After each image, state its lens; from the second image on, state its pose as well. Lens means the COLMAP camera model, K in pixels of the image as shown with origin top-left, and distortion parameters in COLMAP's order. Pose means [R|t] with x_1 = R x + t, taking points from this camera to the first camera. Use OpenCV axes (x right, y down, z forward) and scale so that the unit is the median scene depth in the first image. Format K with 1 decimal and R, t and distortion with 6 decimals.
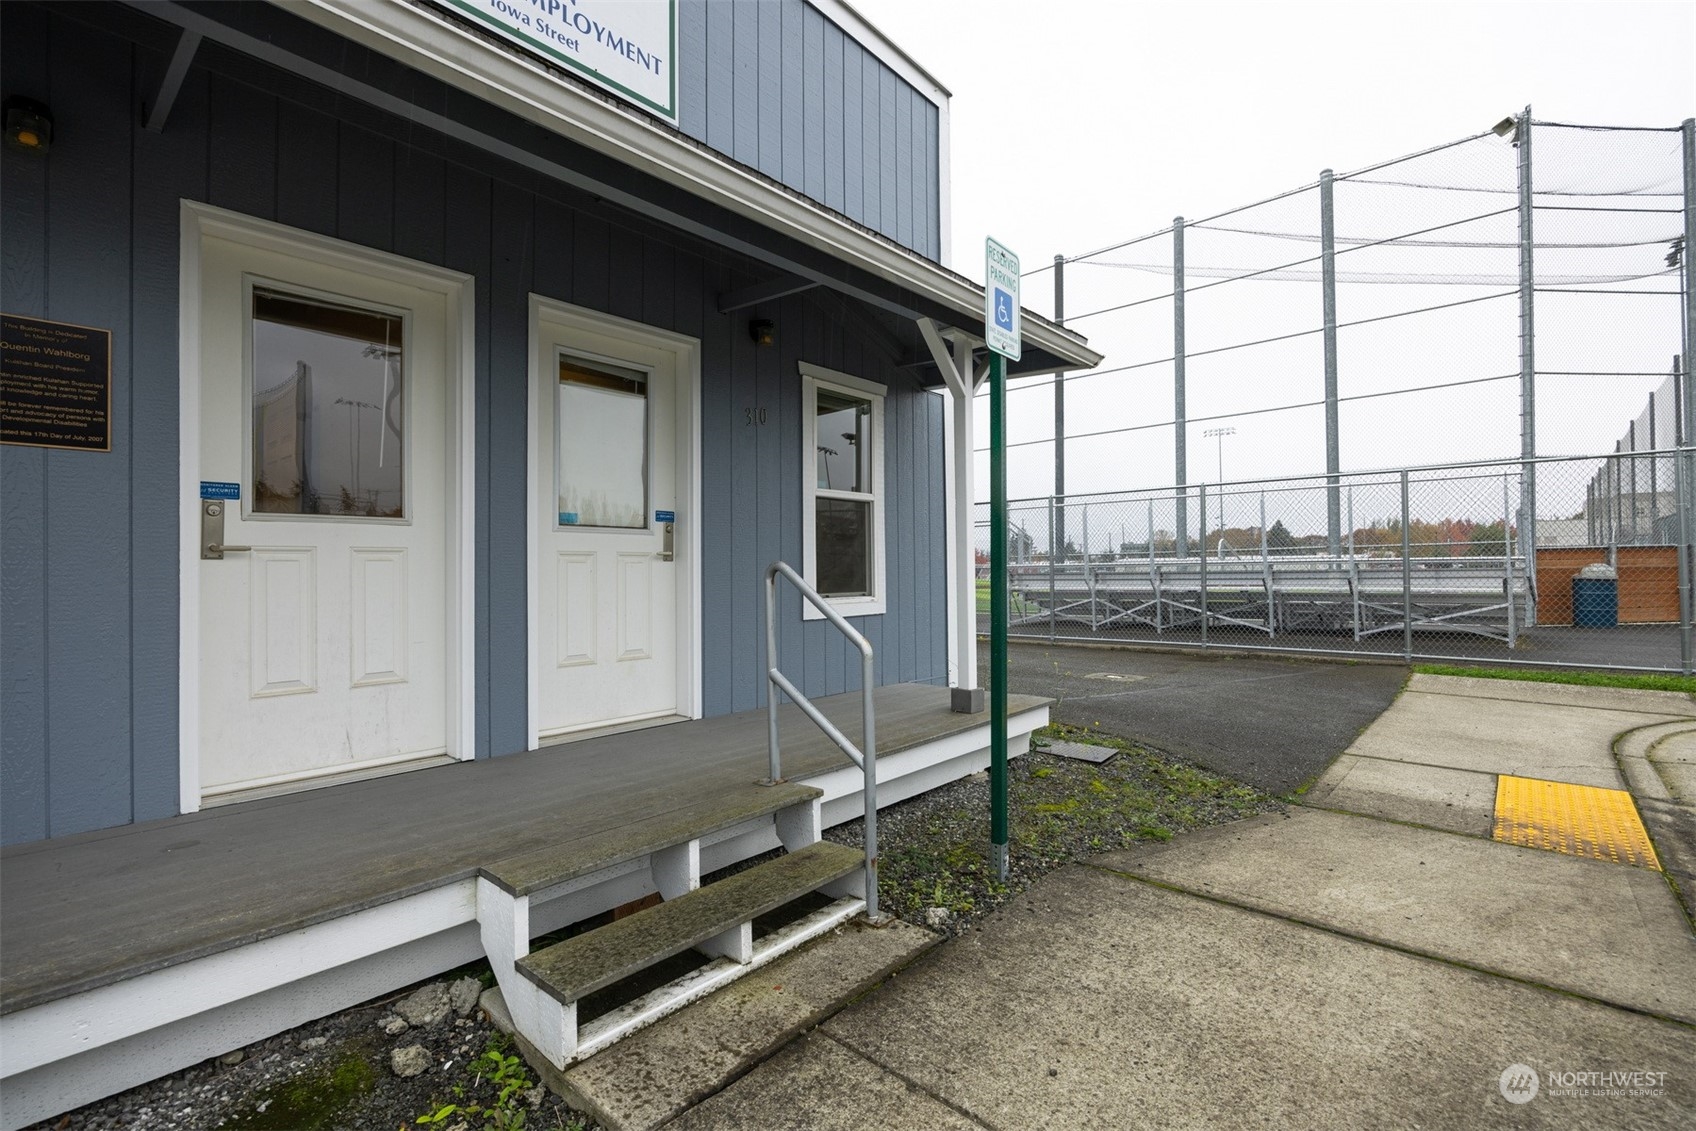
lens RADIAL K [[767.1, 0, 859.1], [0, 767.1, 565.6], [0, 0, 1]] dist [-0.012468, -0.000340]
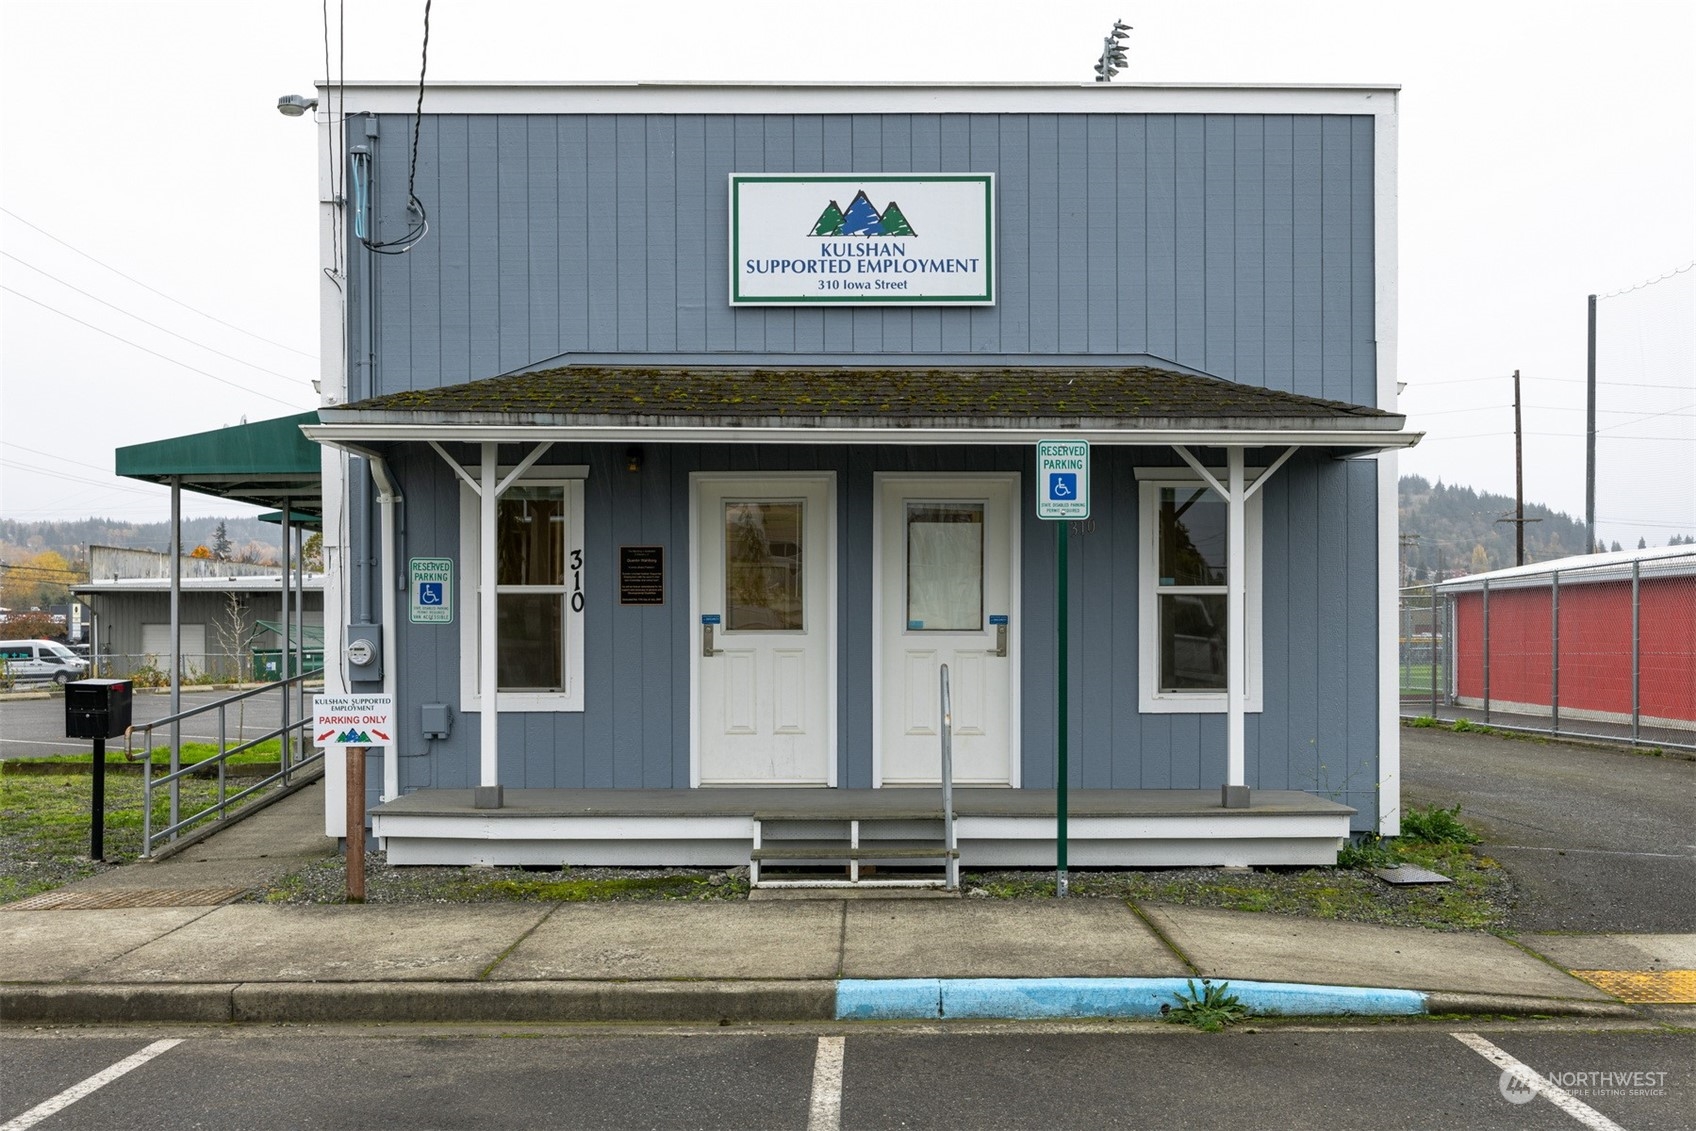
lens RADIAL K [[1632.4, 0, 822.7], [0, 1632.4, 627.2], [0, 0, 1]] dist [-0.004741, 0.000000]
pose [[0.647639, 0.006724, -0.761918, 2.152848], [-0.001231, 0.999969, 0.007778, -0.100957], [0.761946, -0.004099, 0.647627, -1.243525]]
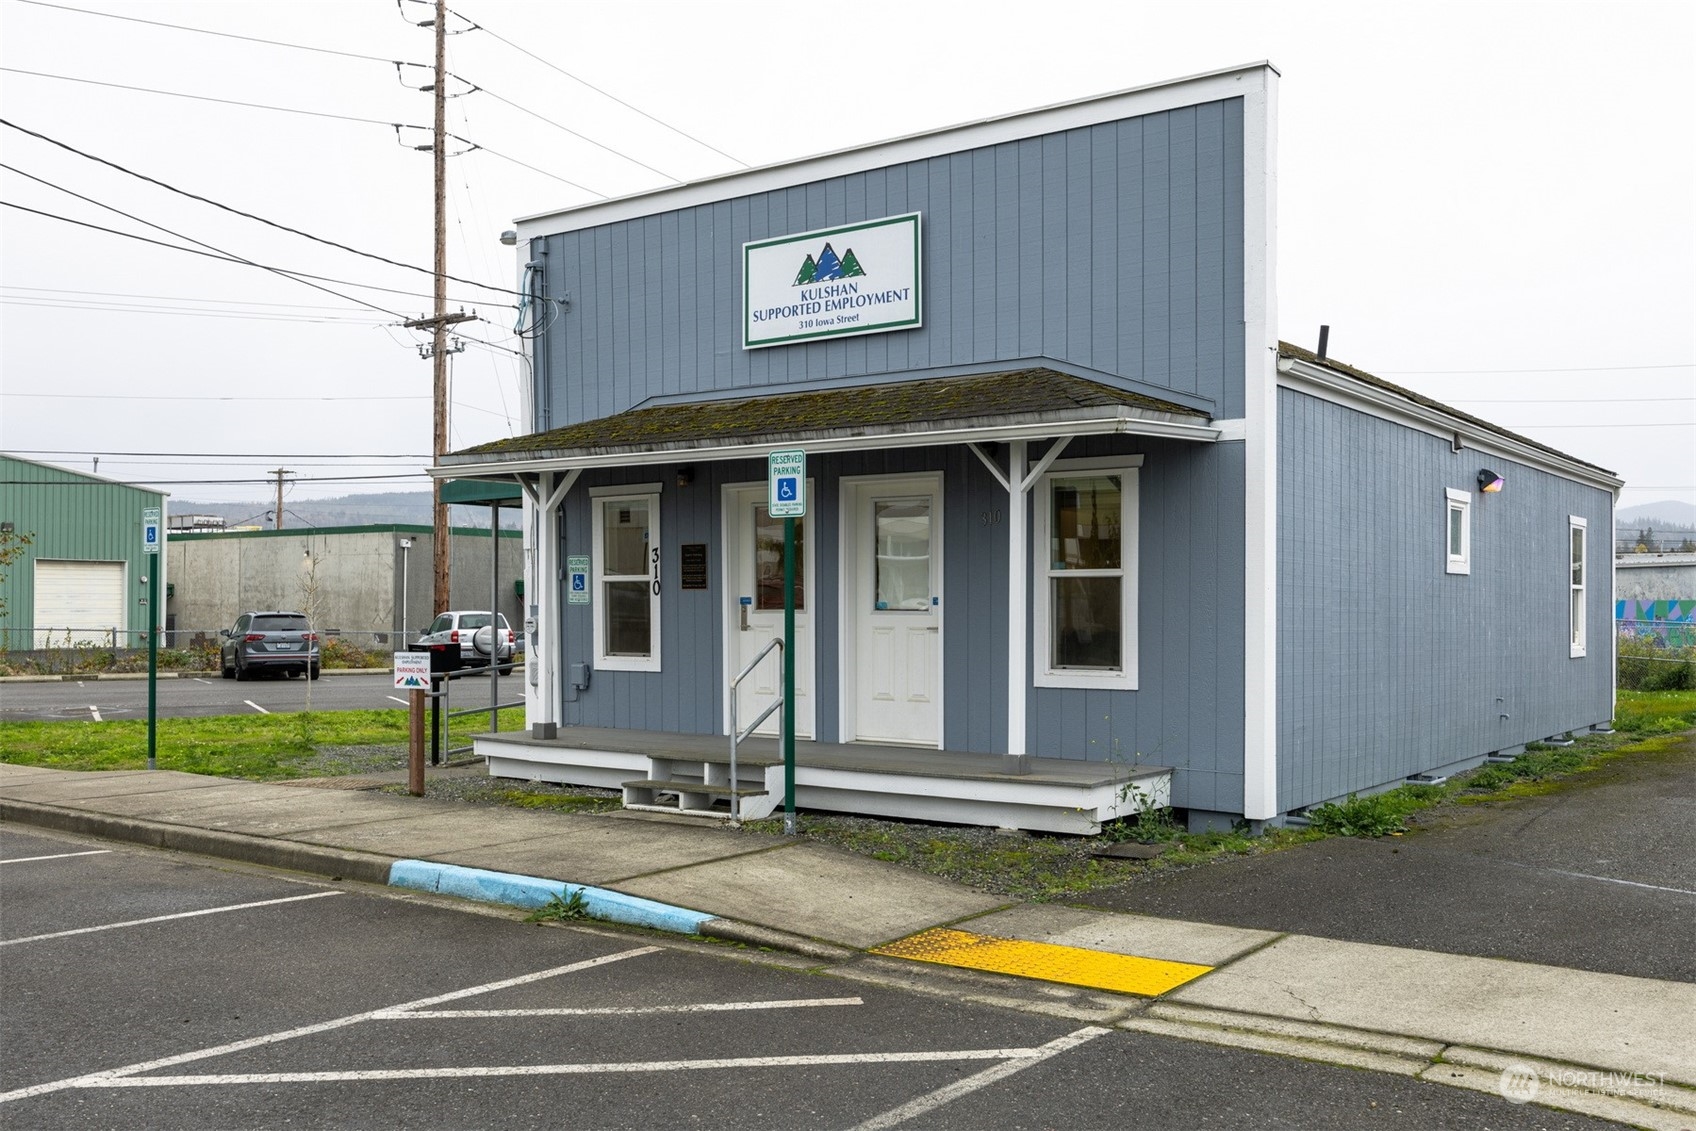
lens RADIAL K [[1531.5, 0, 843.7], [0, 1531.5, 593.1], [0, 0, 1]] dist [-0.007136, 0.011709]
pose [[0.074596, -0.002158, -0.997211, 3.475884], [0.001490, 0.999997, -0.002053, -0.102806], [0.997213, -0.001333, 0.074599, 0.870536]]
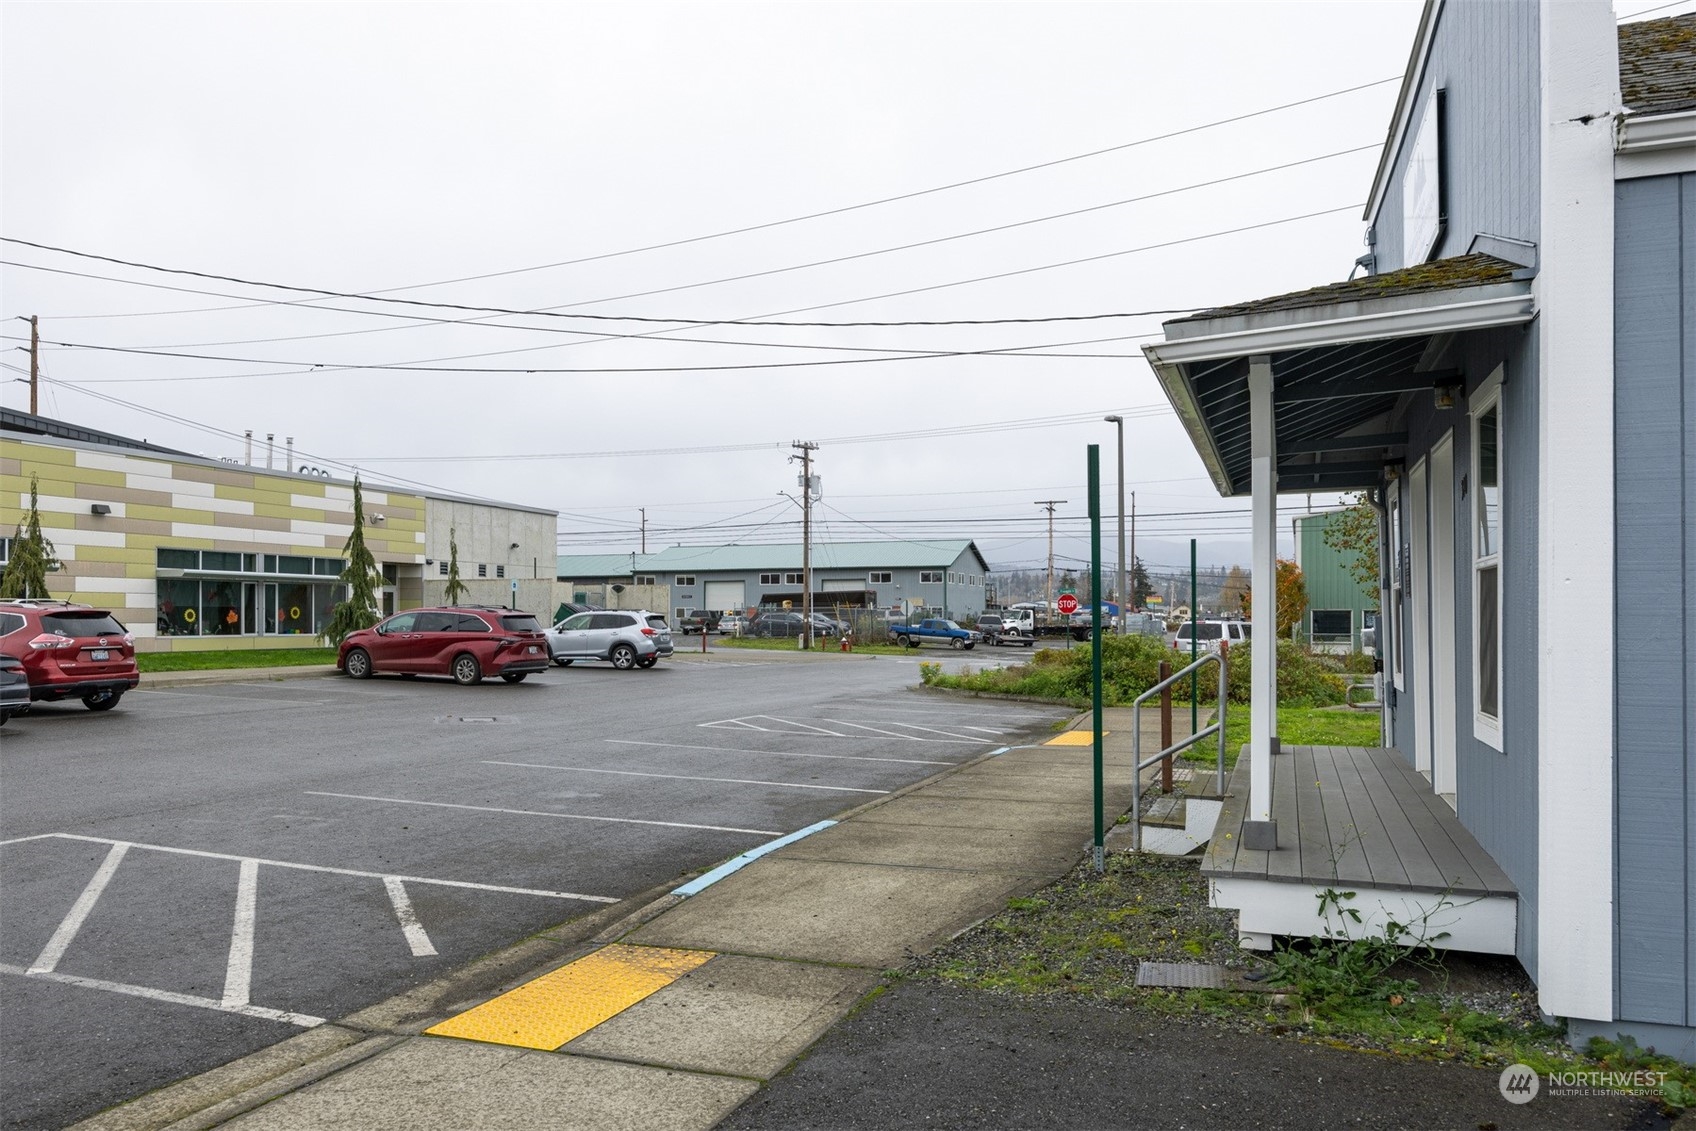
lens RADIAL K [[1225.7, 0, 784.1], [0, 1225.7, 624.4], [0, 0, 1]] dist [-0.003013, -0.000985]
pose [[-0.945309, 0.011118, -0.325986, 1.529228], [0.011471, 0.999934, 0.000839, -0.076984], [0.325973, -0.002946, -0.945374, 3.046903]]
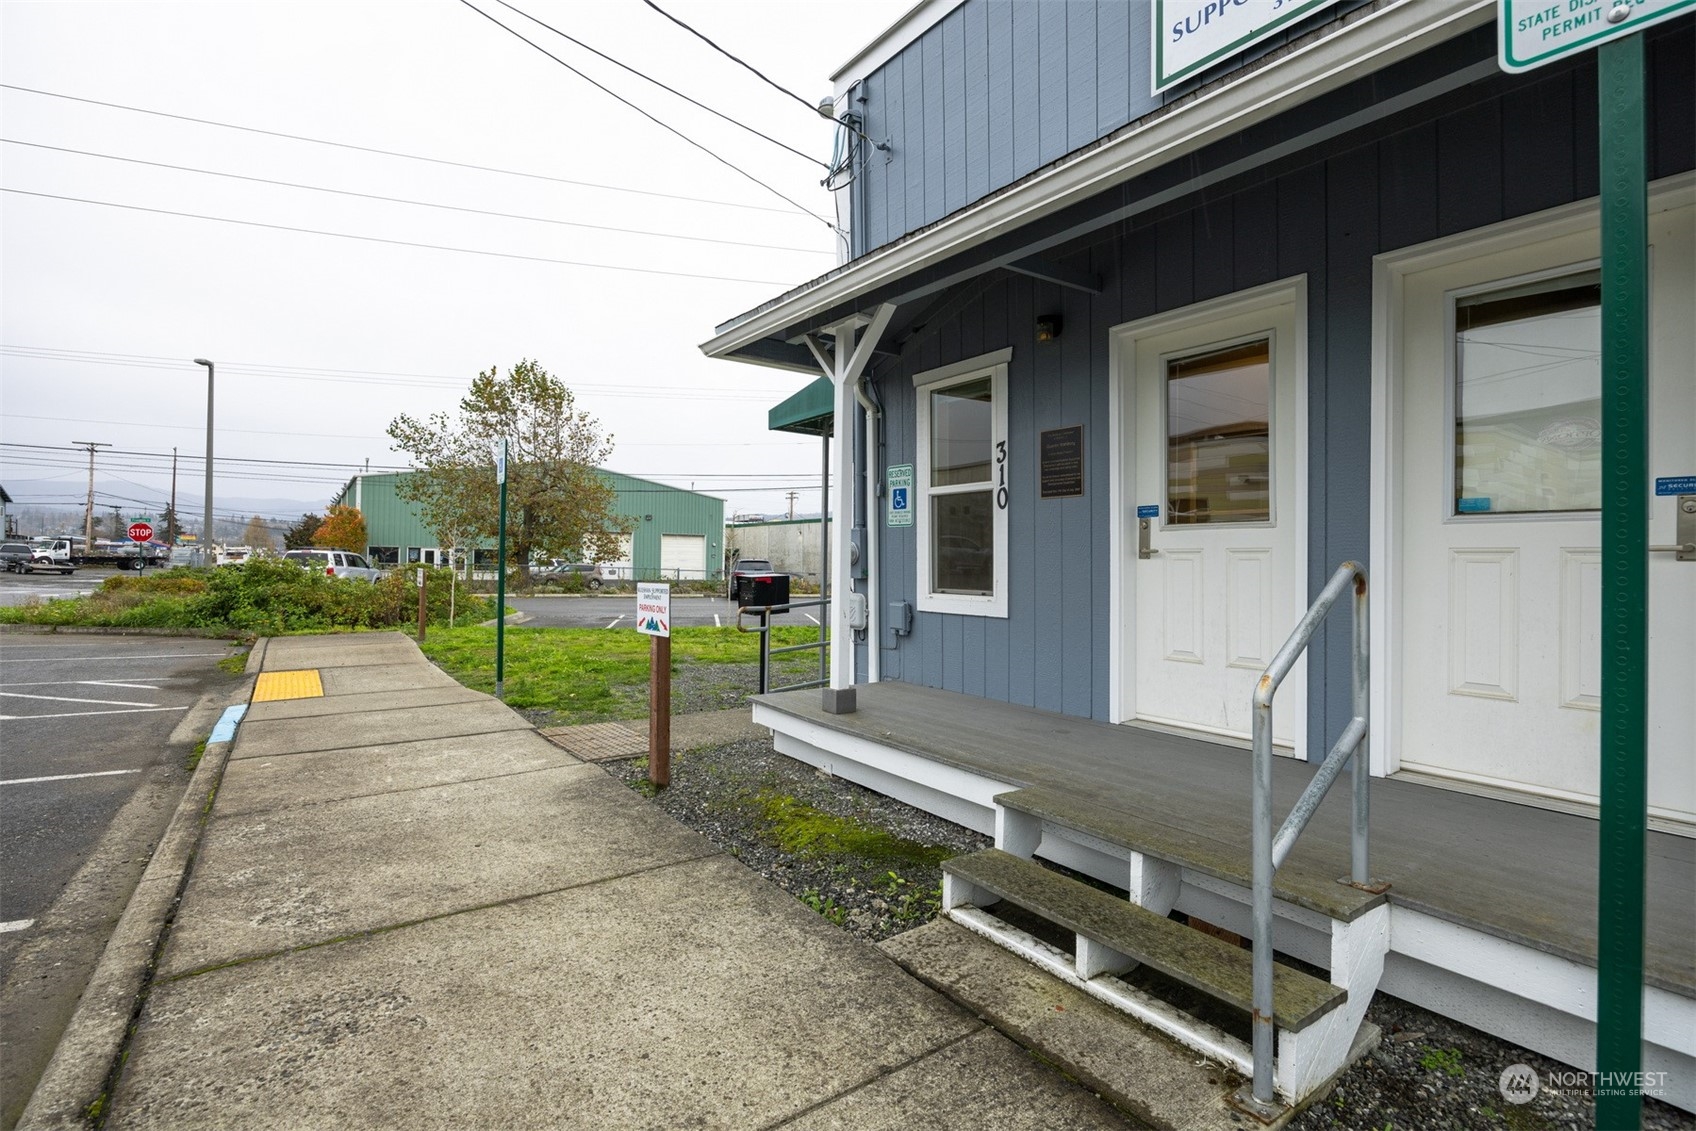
lens RADIAL K [[767.1, 0, 839.4], [0, 767.1, 556.1], [0, 0, 1]] dist [-0.012468, -0.000340]
pose [[-0.228272, -0.004858, -0.973585, 0.651644], [-0.007157, 0.999969, -0.003312, -0.004005], [0.973571, 0.006212, -0.228300, 0.697527]]
